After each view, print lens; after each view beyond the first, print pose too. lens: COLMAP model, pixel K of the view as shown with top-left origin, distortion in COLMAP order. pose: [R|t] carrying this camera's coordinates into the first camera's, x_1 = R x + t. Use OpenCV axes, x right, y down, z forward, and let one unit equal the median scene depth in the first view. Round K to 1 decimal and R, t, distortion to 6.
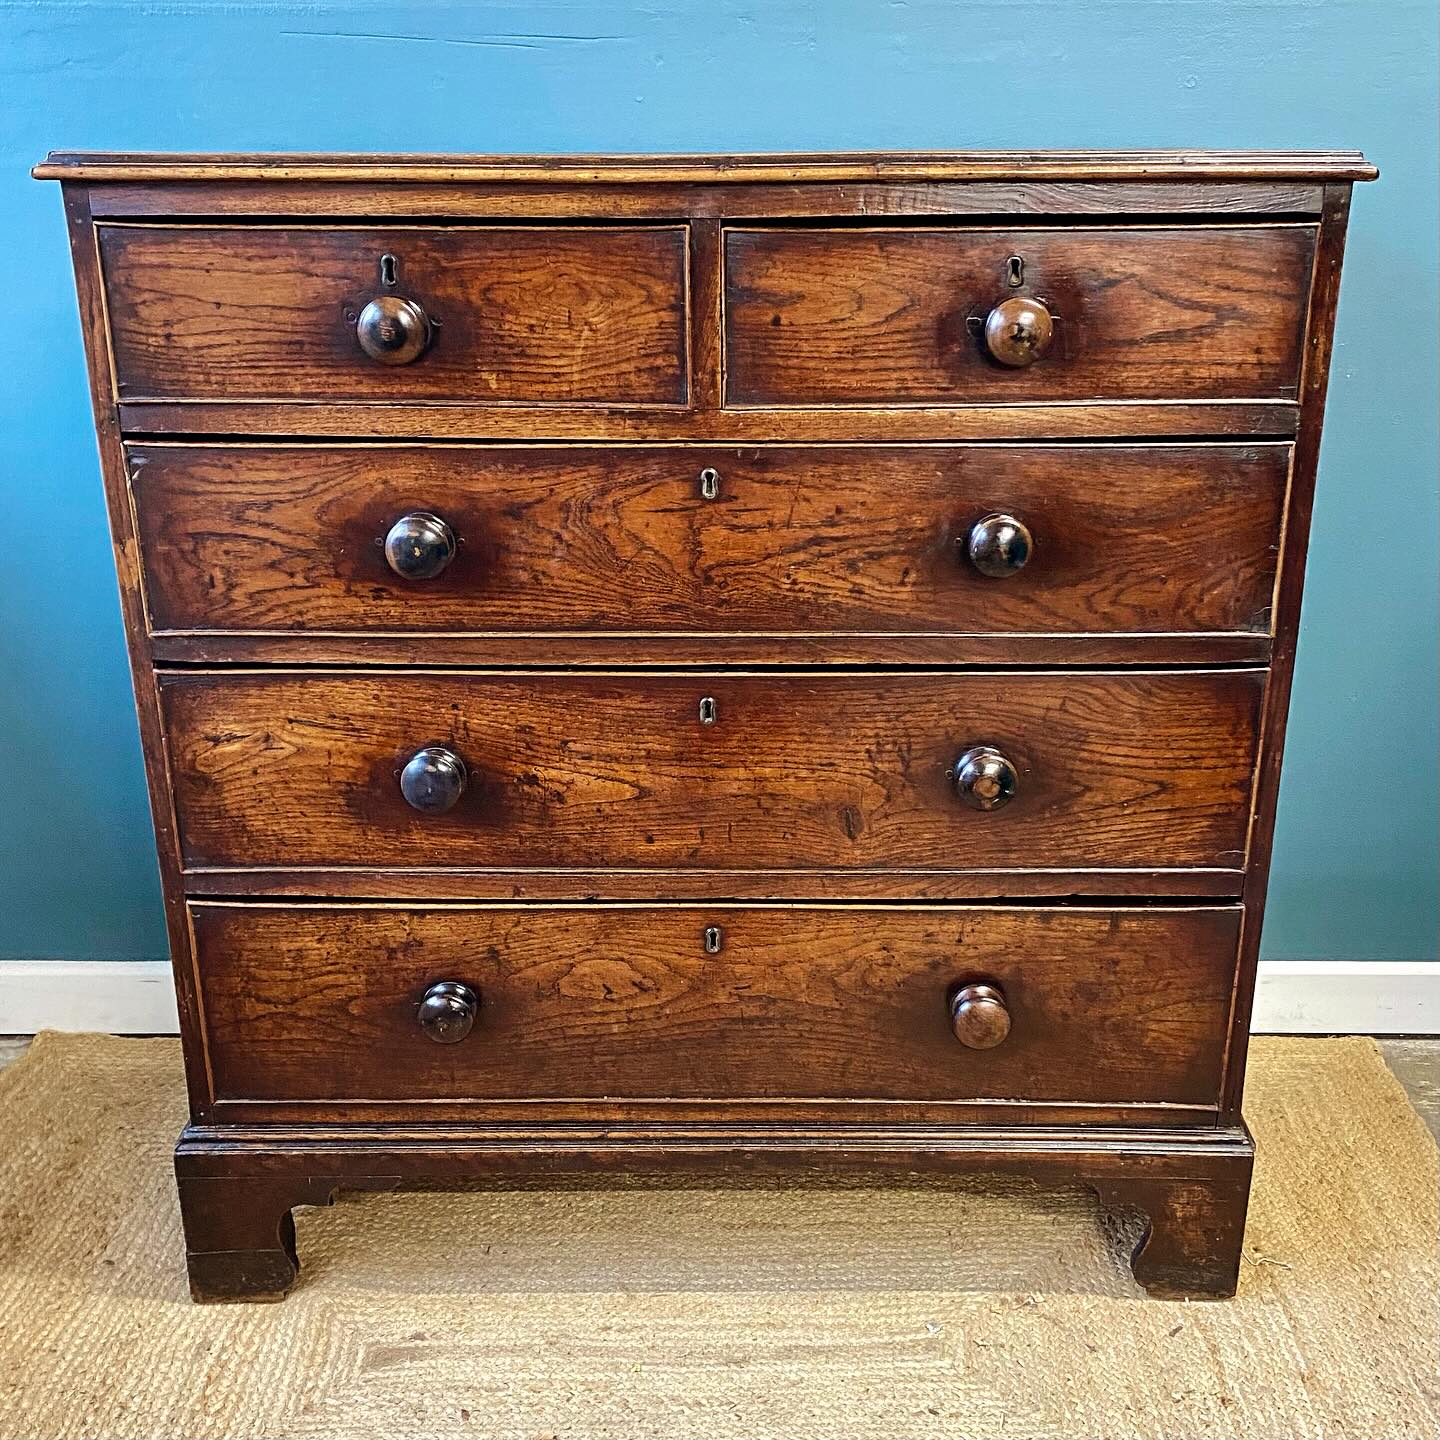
lens RADIAL K [[1694.3, 0, 755.9], [0, 1694.3, 835.9], [0, 0, 1]] dist [0.209258, -0.568280]
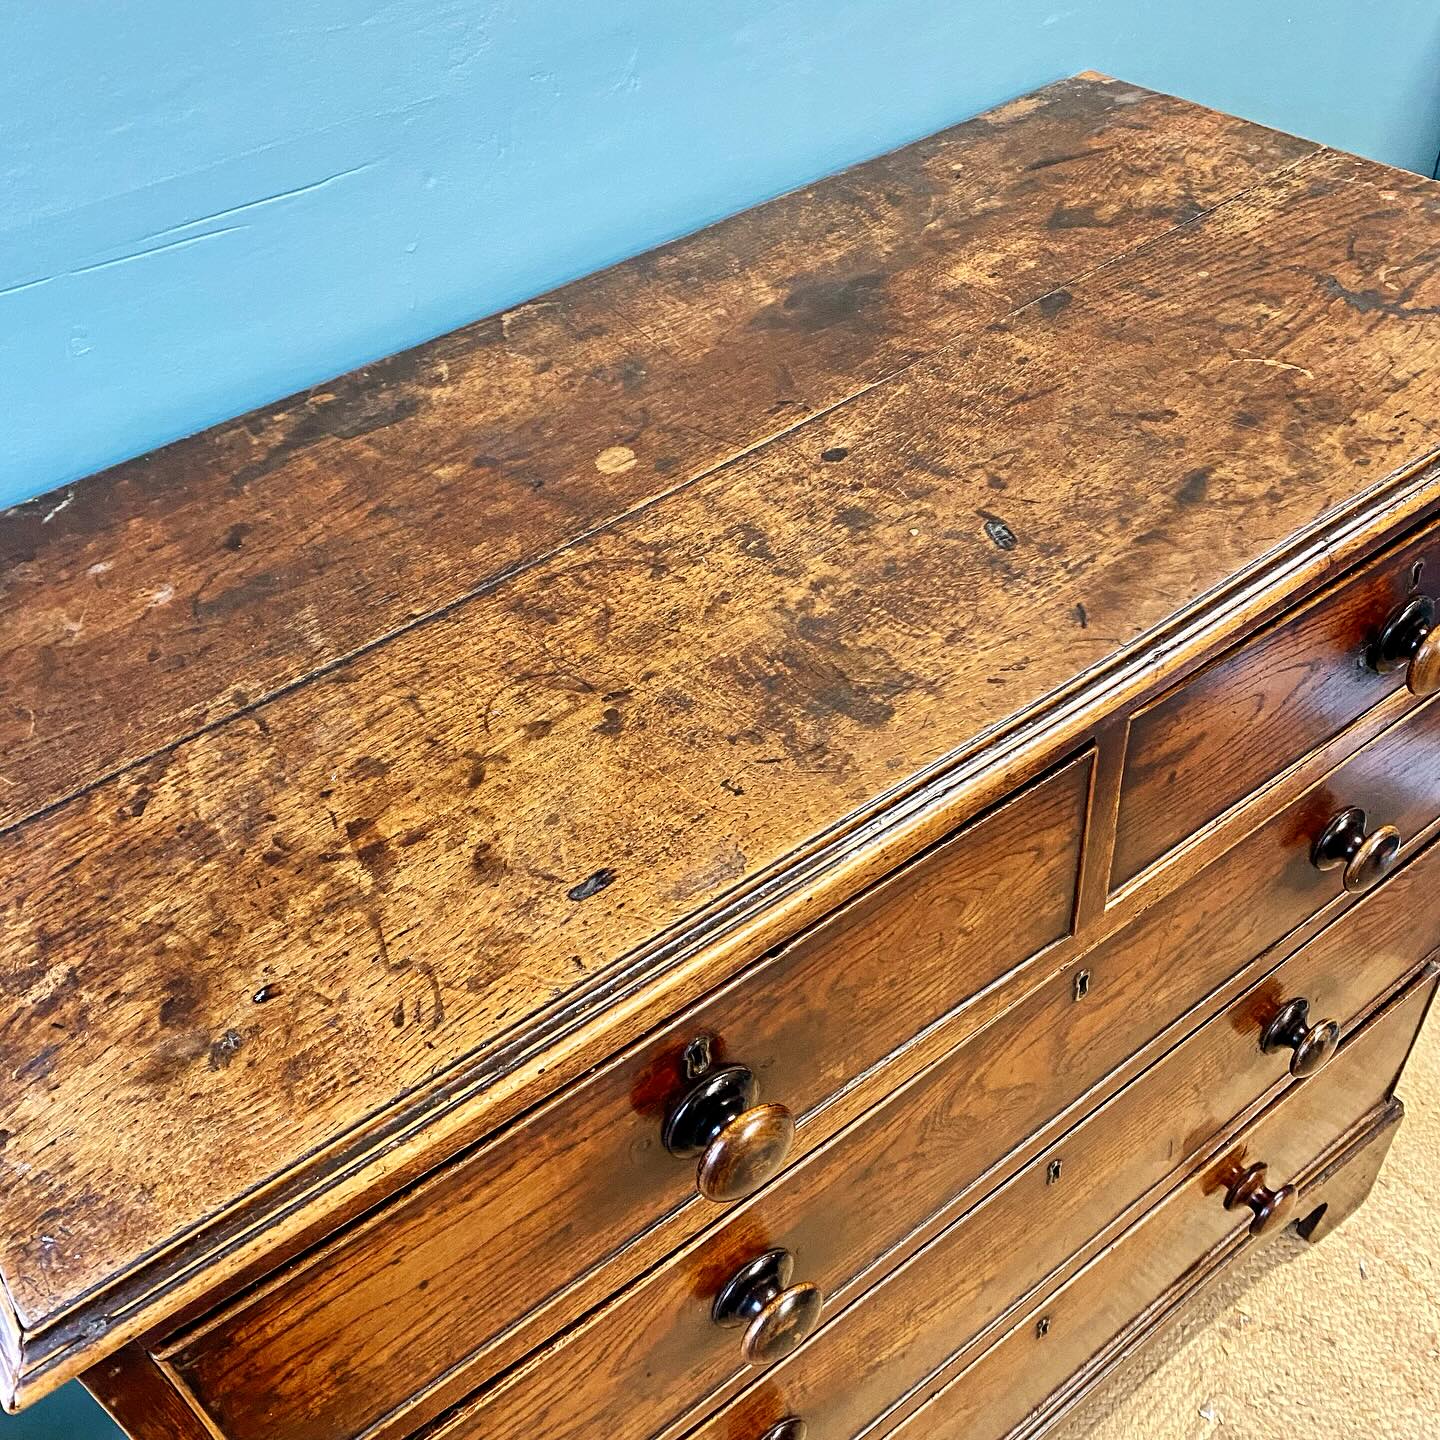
lens RADIAL K [[1465.5, 0, 723.8], [0, 1465.5, 695.3], [0, 0, 1]] dist [0.190986, -0.497841]
pose [[0.800654, -0.448099, 0.397694, -0.322928], [0.295233, 0.872686, 0.388918, -0.575511], [-0.521336, -0.193977, 0.831012, 0.601127]]
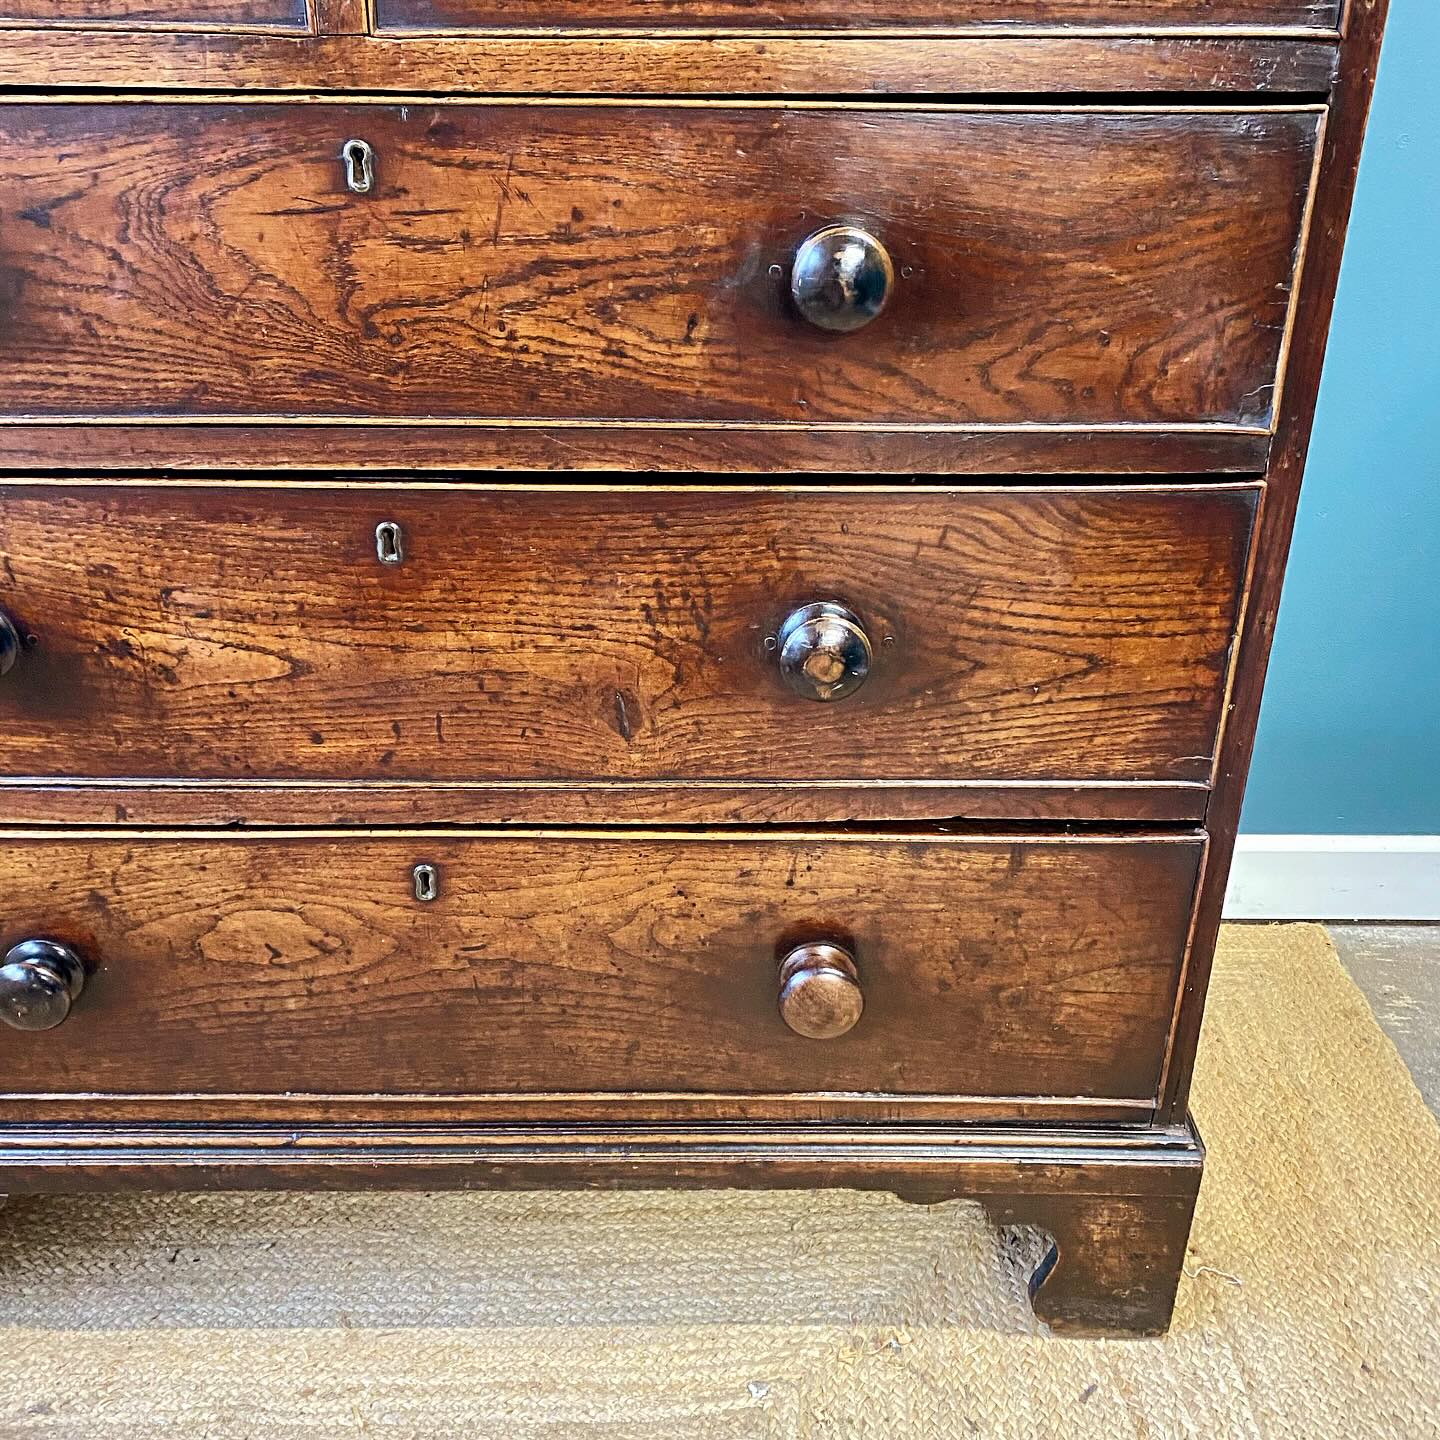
lens RADIAL K [[1456.2, 0, 726.2], [0, 1456.2, 719.1], [0, 0, 1]] dist [0.123624, -0.266768]
pose [[0.999930, 0.002756, 0.011511, 0.095740], [-0.003609, 0.997196, 0.074742, -0.051640], [-0.011273, -0.074778, 0.997136, 0.464863]]
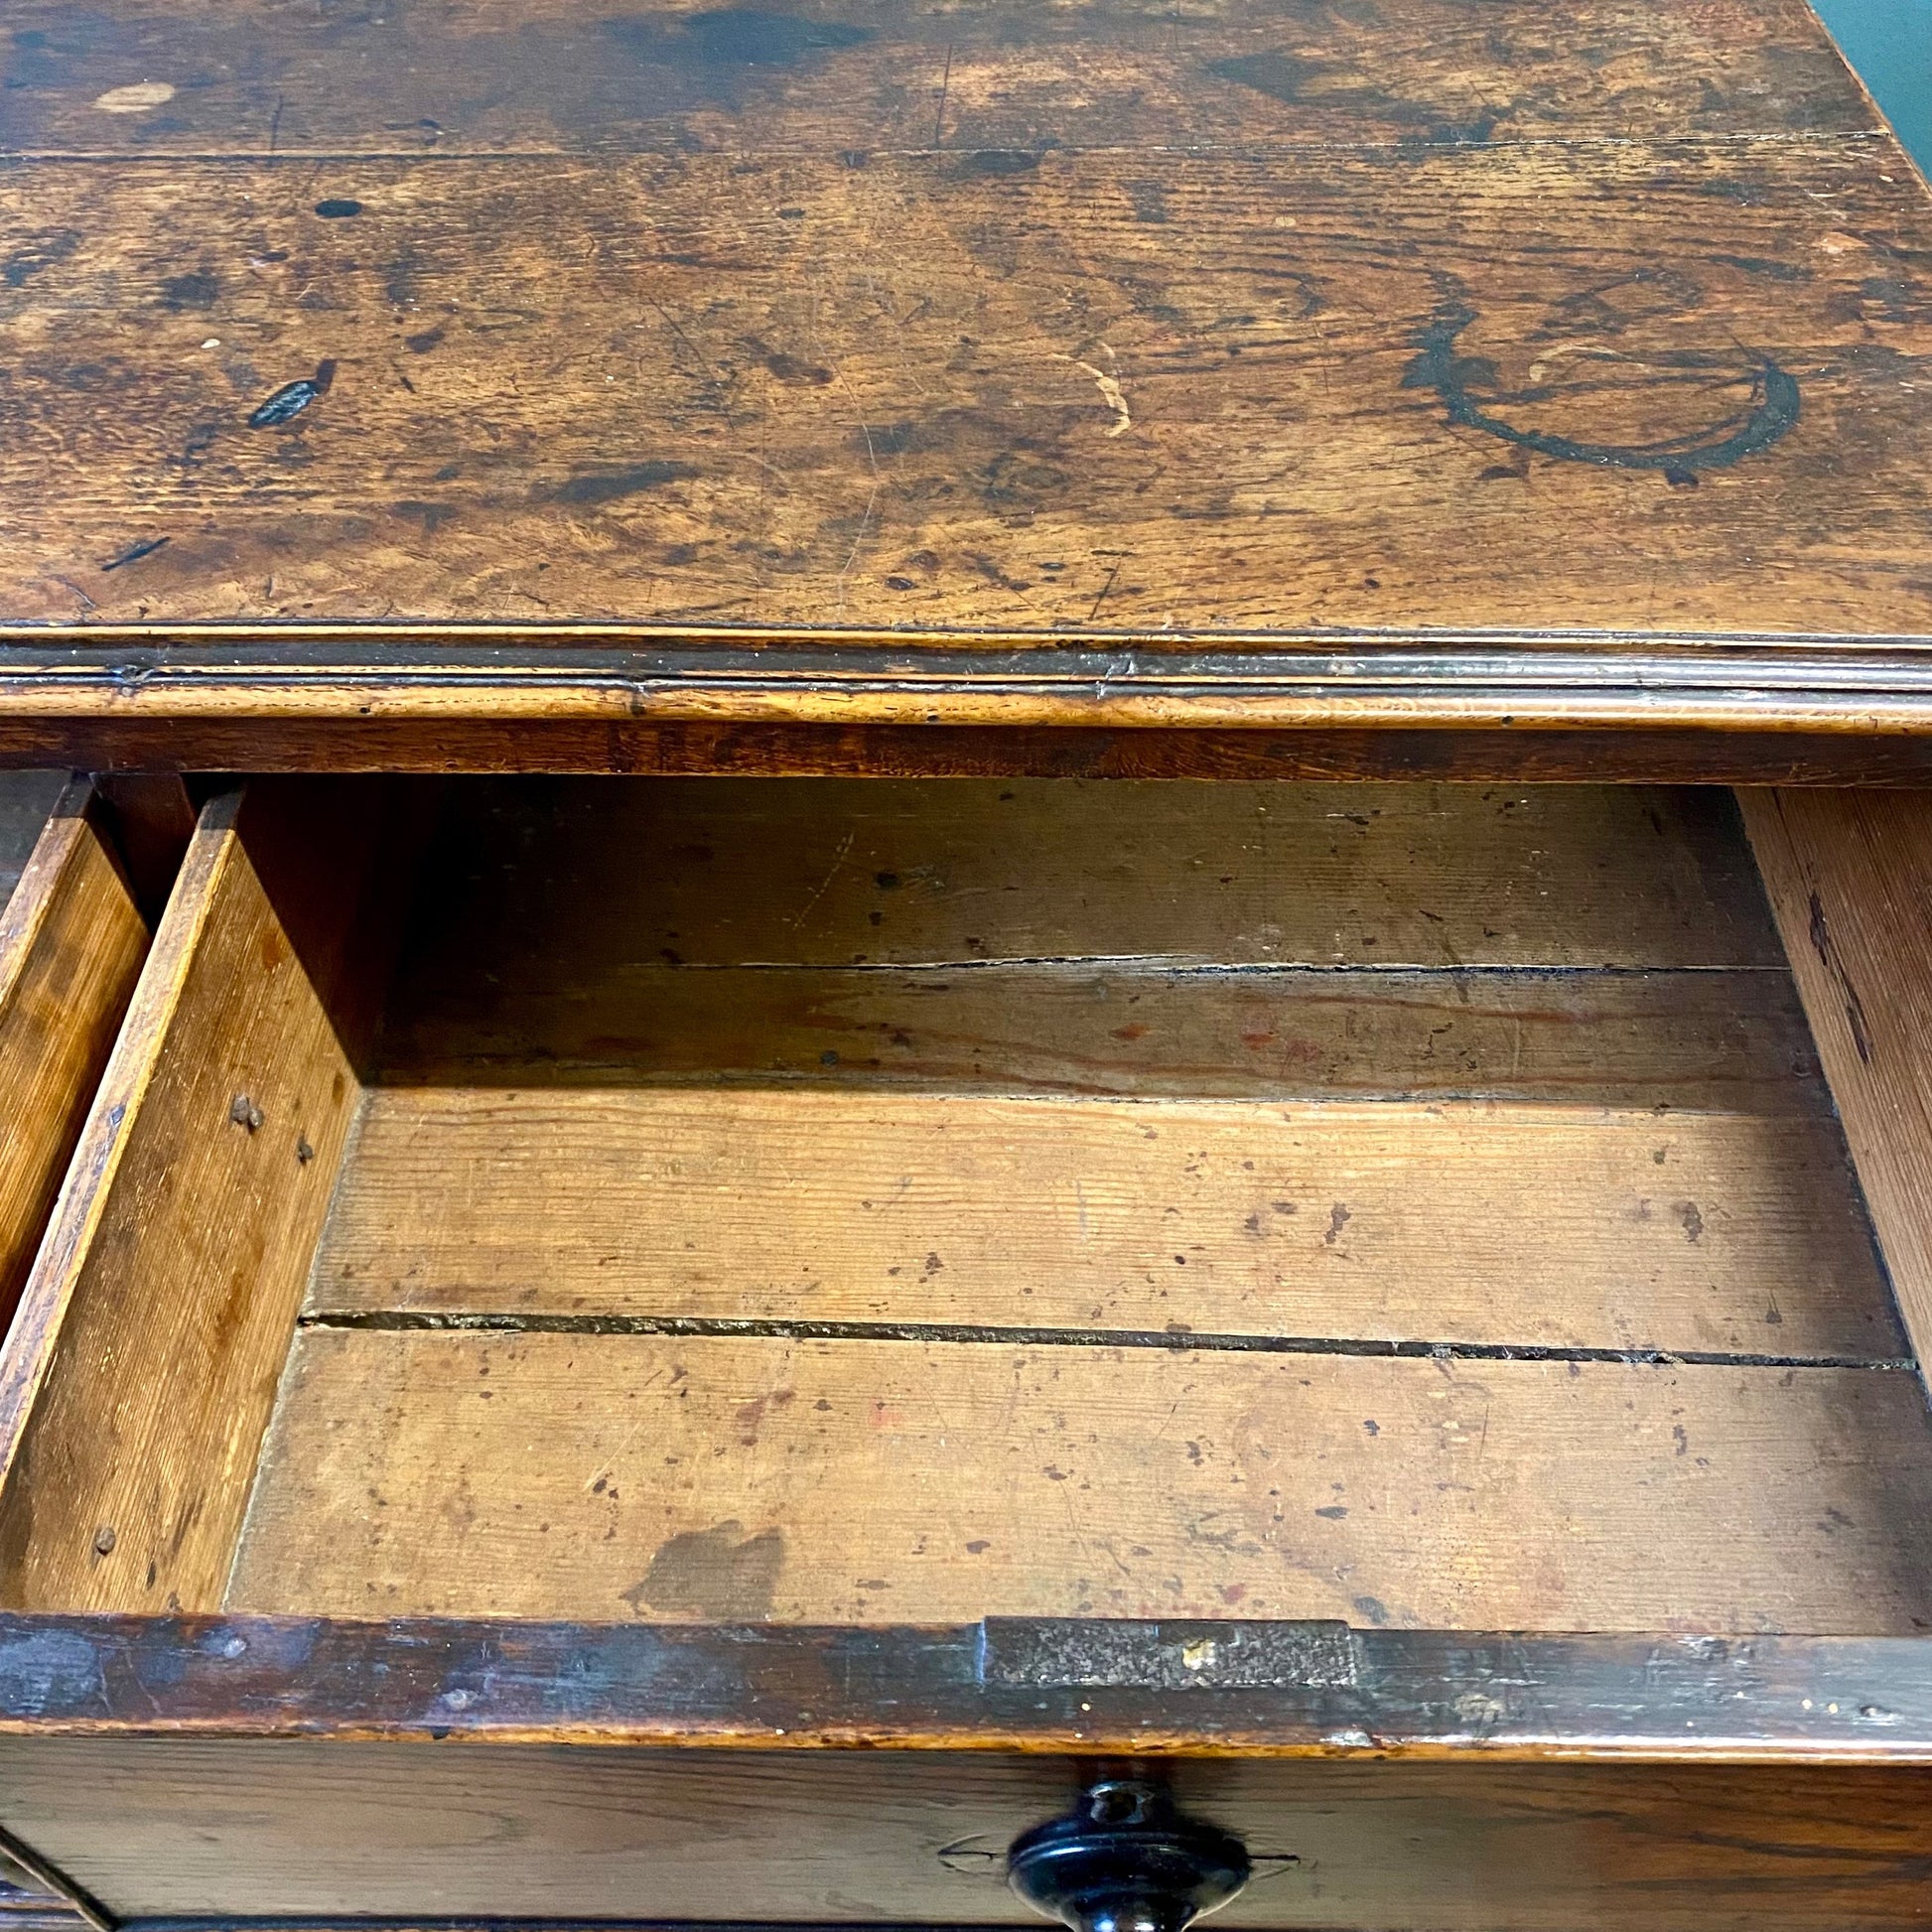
lens RADIAL K [[1952.3, 0, 966.0], [0, 1952.3, 966.0], [0, 0, 1]] dist [0.085010, -0.158387]
pose [[0.999732, 0.016029, -0.016674, 0.126144], [-0.007590, 0.908352, 0.418138, -0.453049], [0.021848, -0.417899, 0.908231, 0.614686]]
